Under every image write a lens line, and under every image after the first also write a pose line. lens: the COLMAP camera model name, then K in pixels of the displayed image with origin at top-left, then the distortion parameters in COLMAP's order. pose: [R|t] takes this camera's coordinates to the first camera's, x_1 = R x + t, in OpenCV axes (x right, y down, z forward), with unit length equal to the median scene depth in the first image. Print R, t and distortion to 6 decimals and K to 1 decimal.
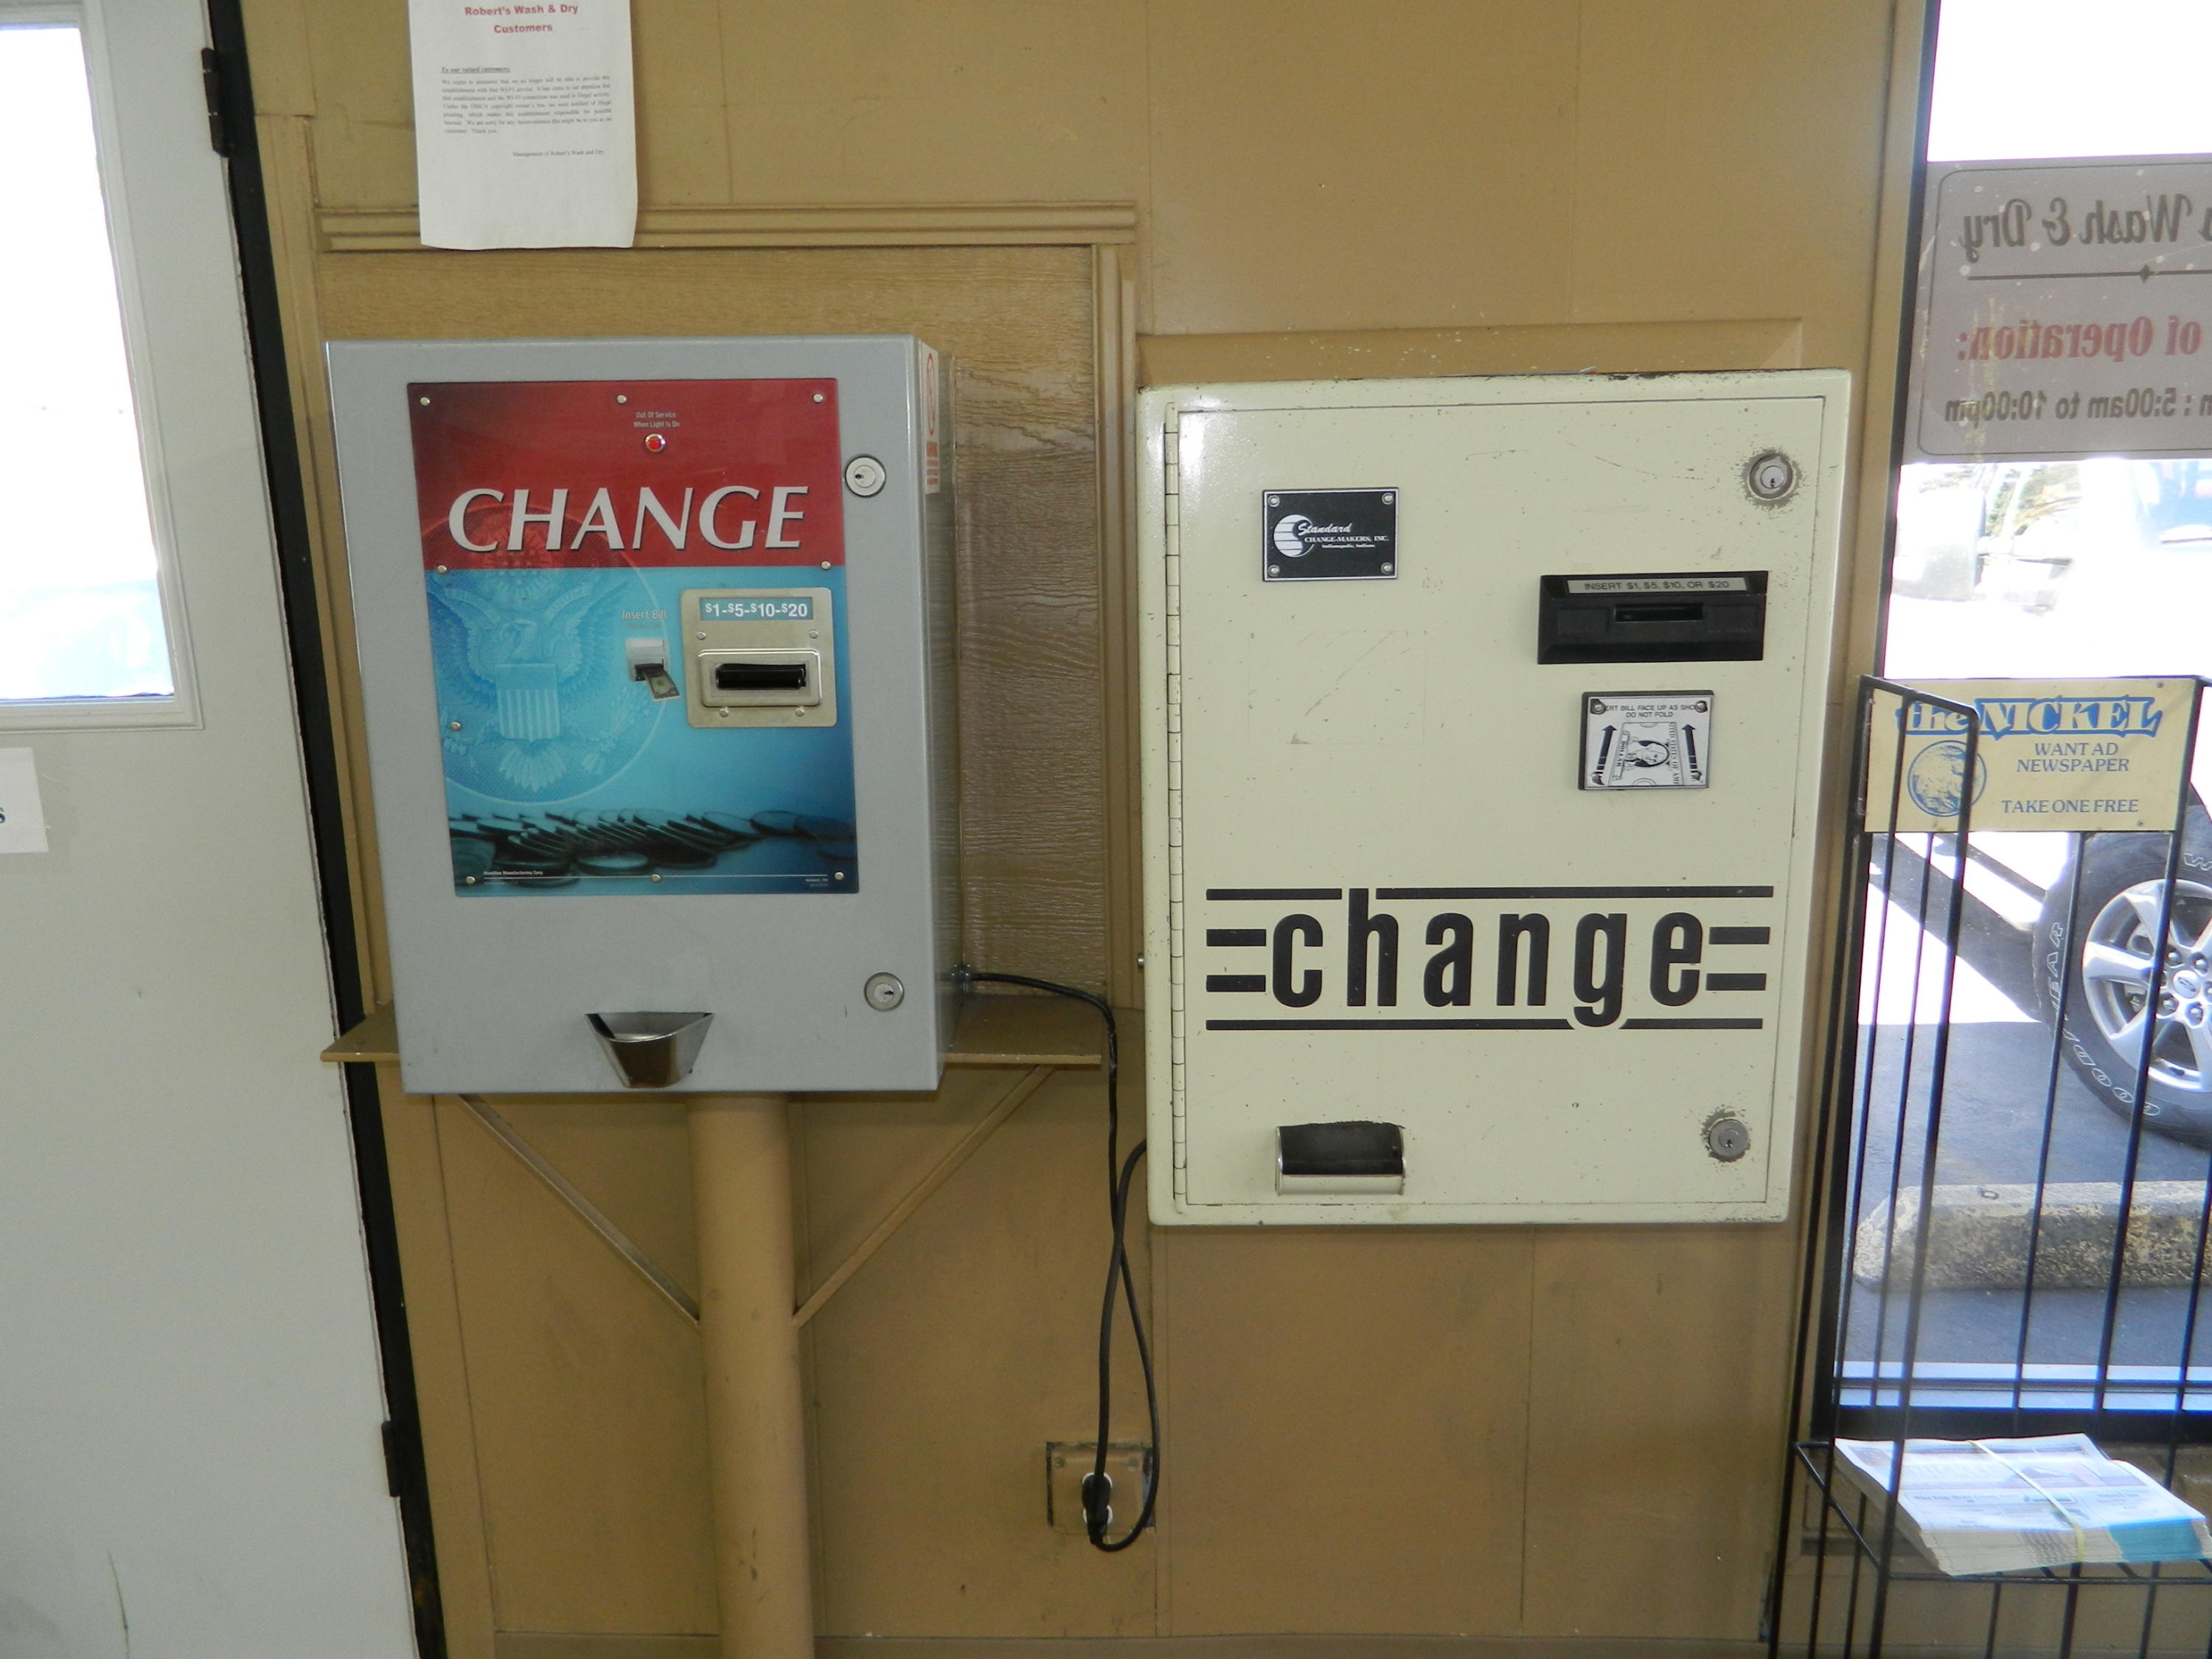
lens RADIAL K [[1689.3, 0, 1106.0], [0, 1689.3, 829.5], [0, 0, 1]] dist [-0.004140, -0.000961]
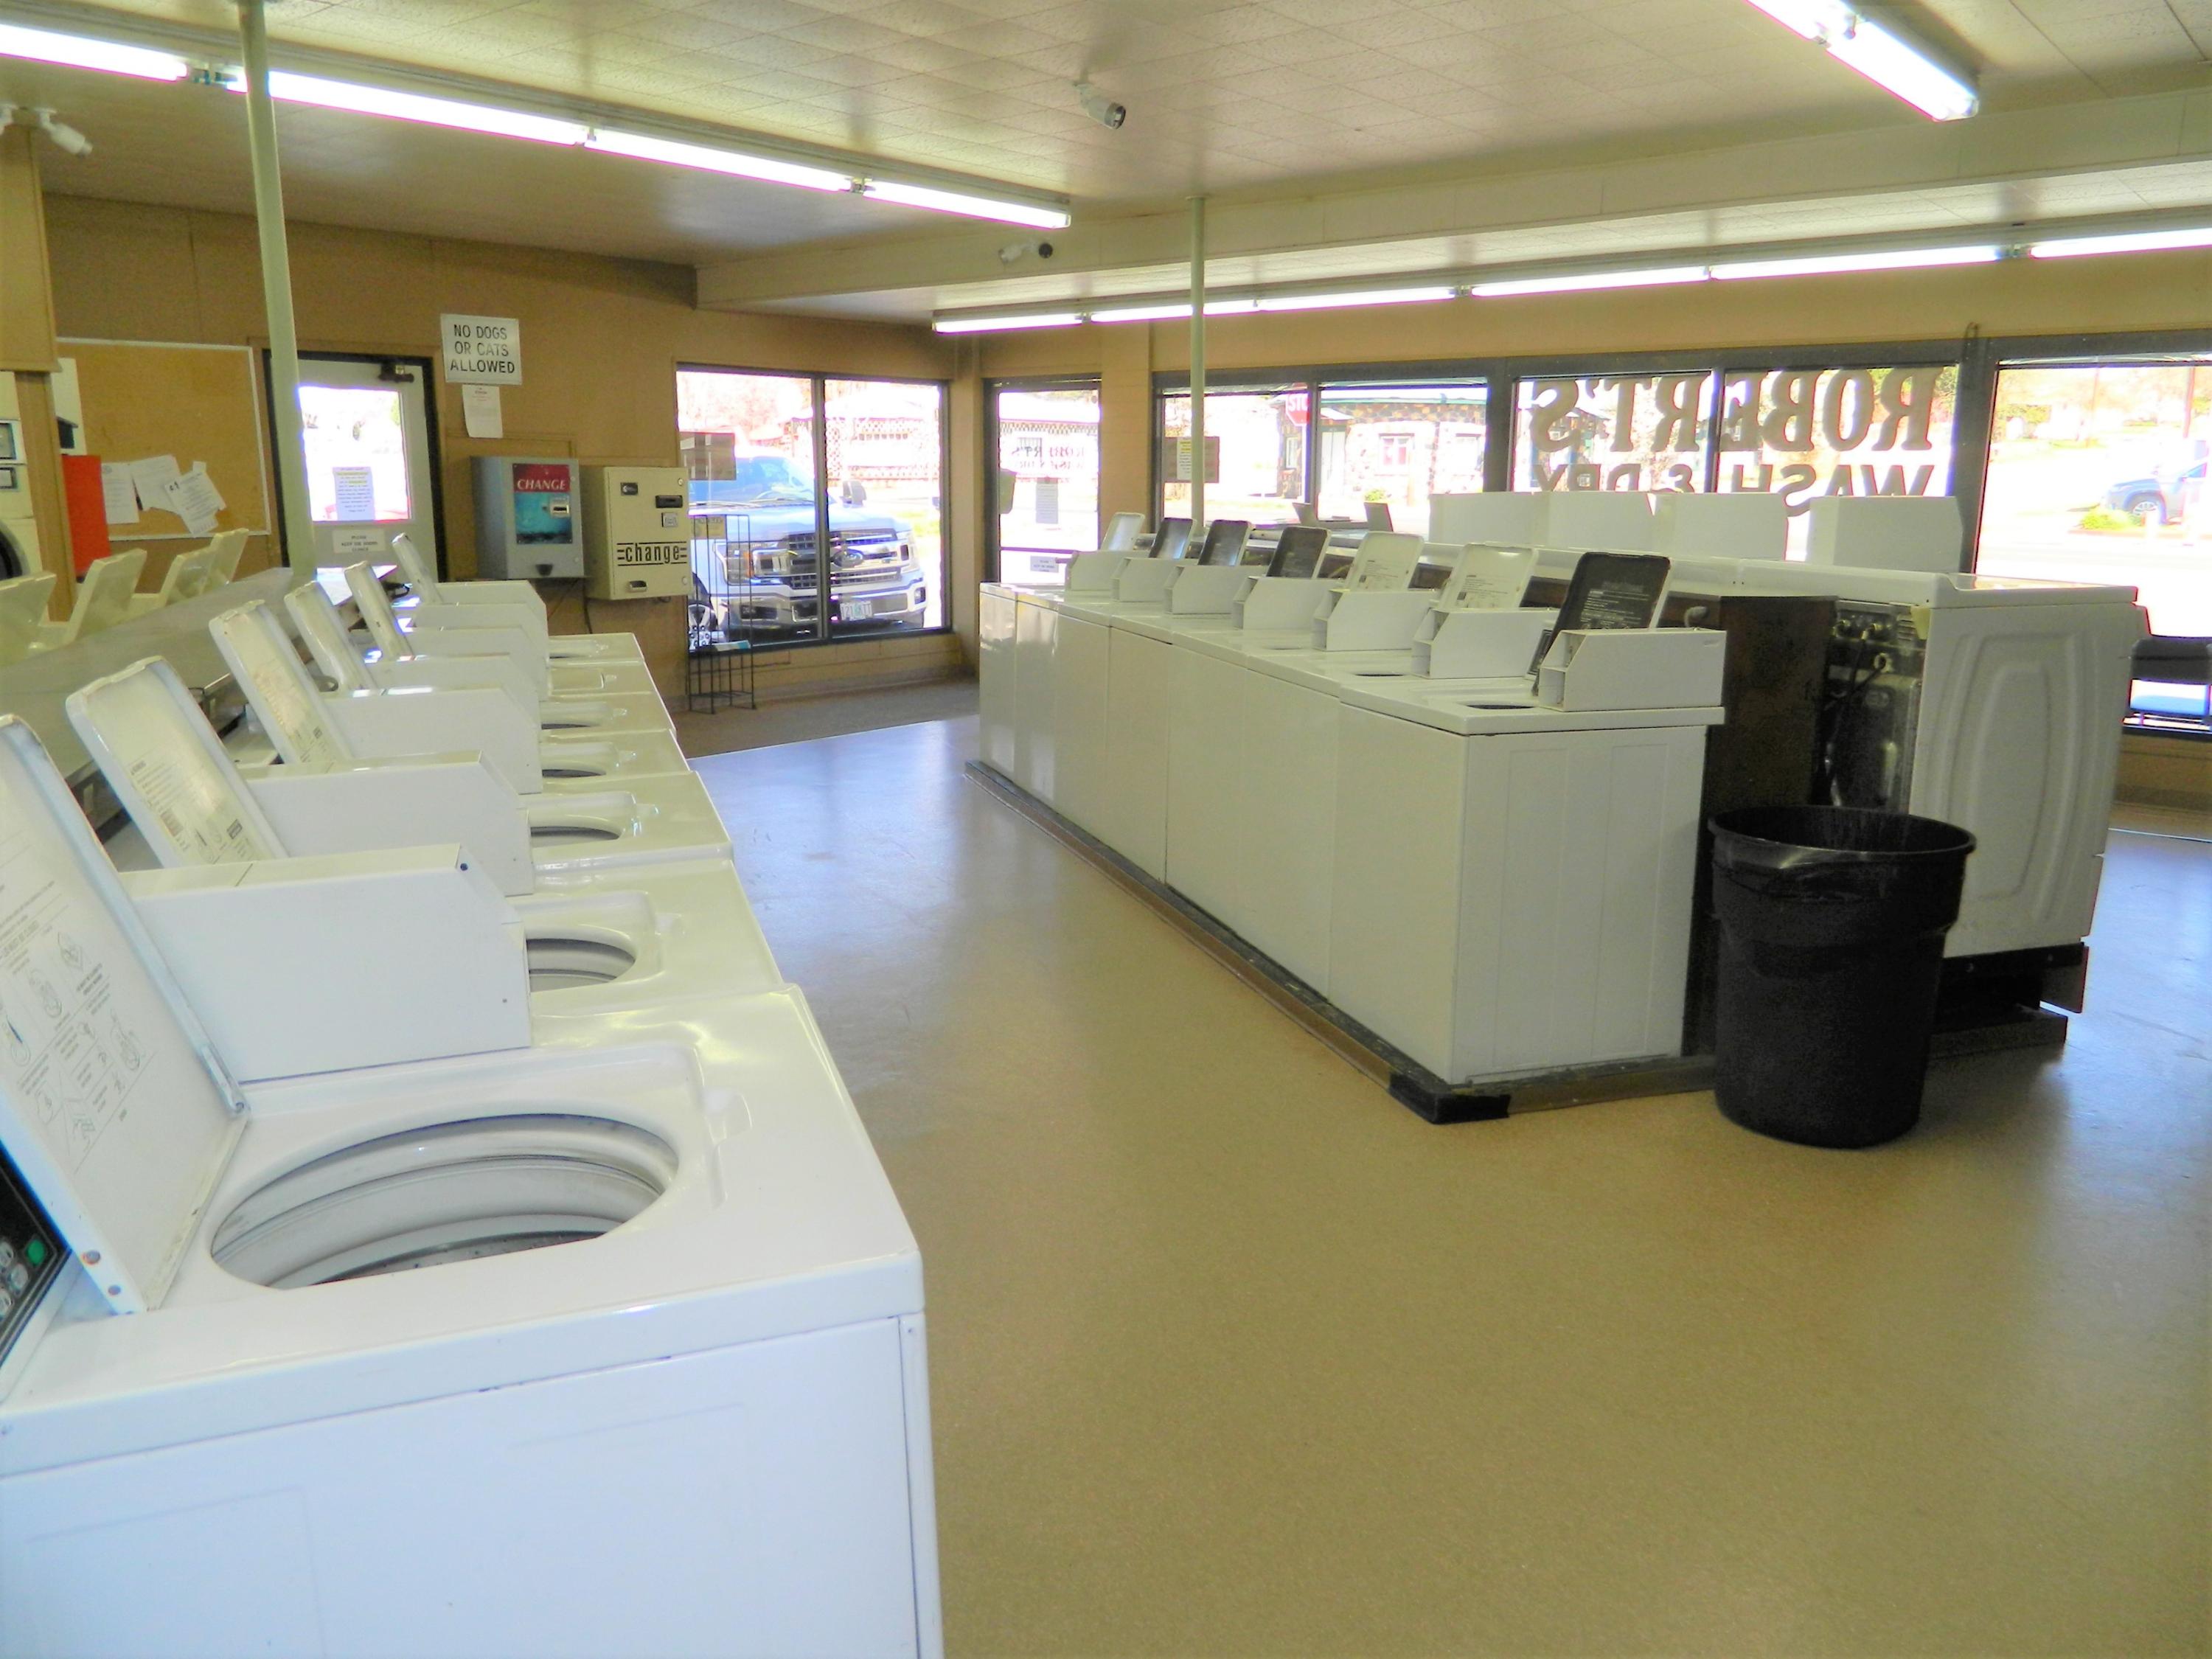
lens RADIAL K [[1689.3, 0, 1106.0], [0, 1689.3, 829.5], [0, 0, 1]] dist [-0.004140, -0.000961]
pose [[0.591176, -0.139013, 0.794472, -4.213881], [0.163128, 0.985285, 0.051016, 1.115144], [-0.789873, 0.099442, 0.605154, -4.387373]]
